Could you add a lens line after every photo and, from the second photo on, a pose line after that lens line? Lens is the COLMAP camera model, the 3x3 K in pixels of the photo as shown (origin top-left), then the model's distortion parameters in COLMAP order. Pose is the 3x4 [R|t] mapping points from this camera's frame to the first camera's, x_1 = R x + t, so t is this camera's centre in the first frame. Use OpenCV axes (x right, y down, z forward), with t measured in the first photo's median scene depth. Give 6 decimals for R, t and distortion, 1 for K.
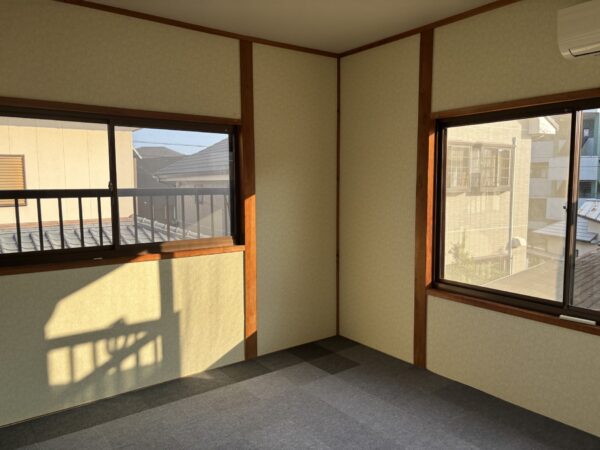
lens RADIAL K [[461.7, 0, 300.0], [0, 461.7, 225.0], [0, 0, 1]] dist [0.052018, -0.006053]
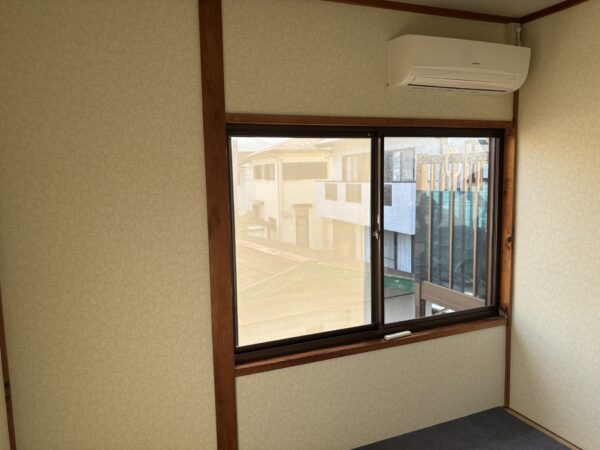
lens RADIAL K [[461.7, 0, 300.0], [0, 461.7, 225.0], [0, 0, 1]] dist [0.052018, -0.006053]
pose [[0.243238, -0.112271, 0.963447, -0.408657], [0.112106, 0.989876, 0.087048, -0.146908], [-0.963466, 0.086835, 0.253362, 0.850708]]
